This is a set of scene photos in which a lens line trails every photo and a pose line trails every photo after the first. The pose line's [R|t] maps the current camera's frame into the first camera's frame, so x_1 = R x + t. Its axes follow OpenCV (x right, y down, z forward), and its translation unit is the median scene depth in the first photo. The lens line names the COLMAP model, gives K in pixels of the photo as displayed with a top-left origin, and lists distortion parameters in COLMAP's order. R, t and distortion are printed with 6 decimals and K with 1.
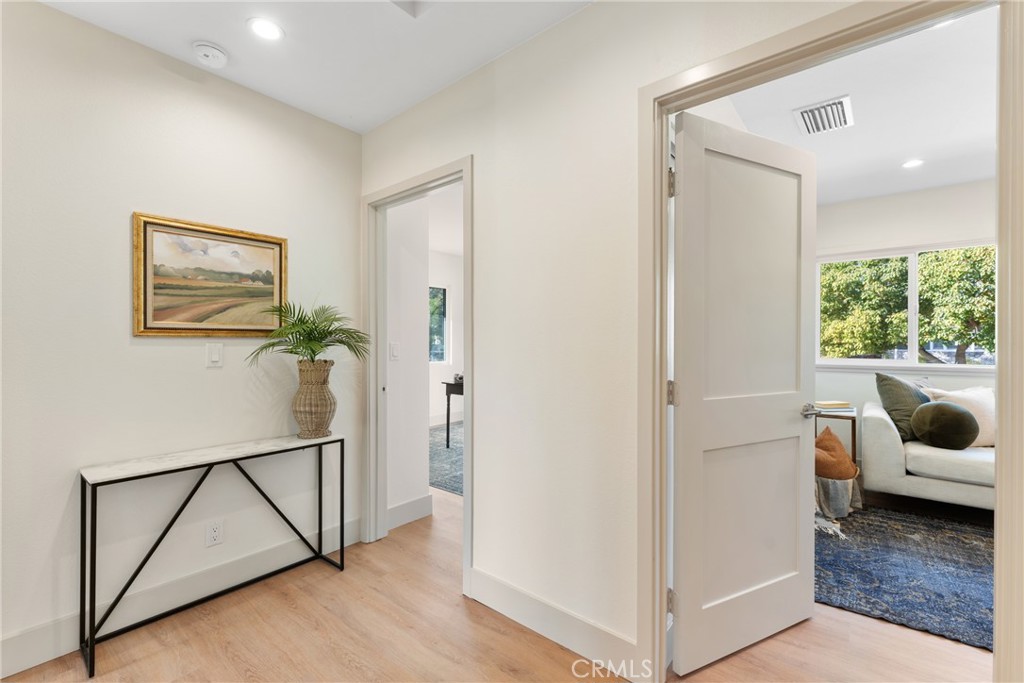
lens RADIAL K [[439.4, 0, 513.7], [0, 439.4, 343.4], [0, 0, 1]] dist [0.001013, 0.000813]
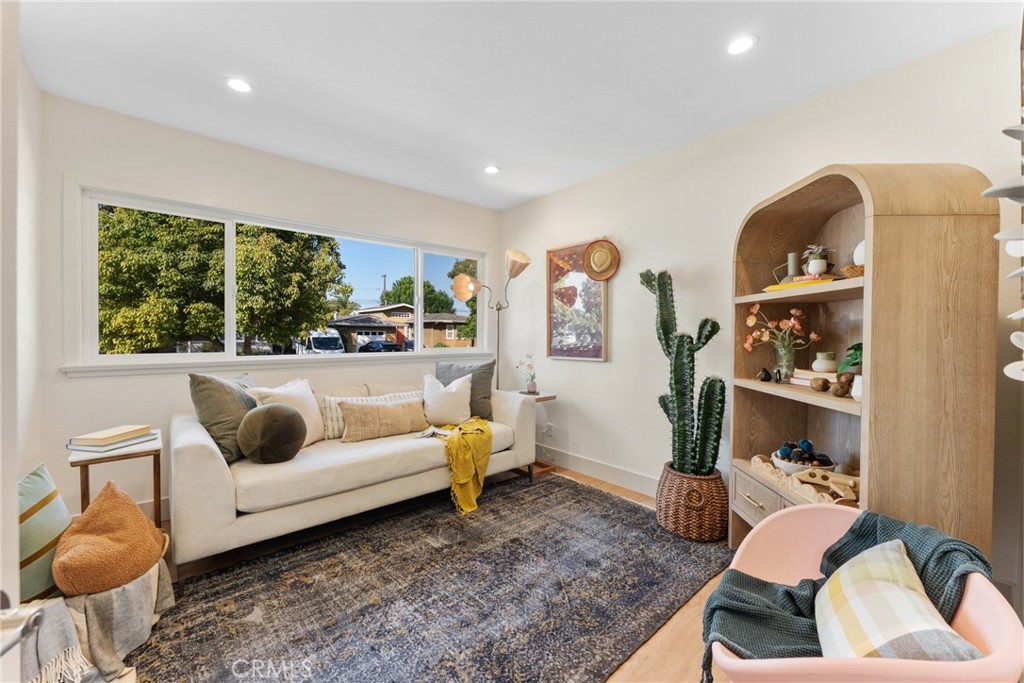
lens RADIAL K [[410.4, 0, 513.3], [0, 410.4, 340.7], [0, 0, 1]] dist [0.000787, -0.000694]
pose [[0.181321, -0.009201, 0.983381, 0.151225], [-0.002717, 0.999948, 0.009857, 0.003687], [-0.983420, -0.004459, 0.181287, 0.205372]]
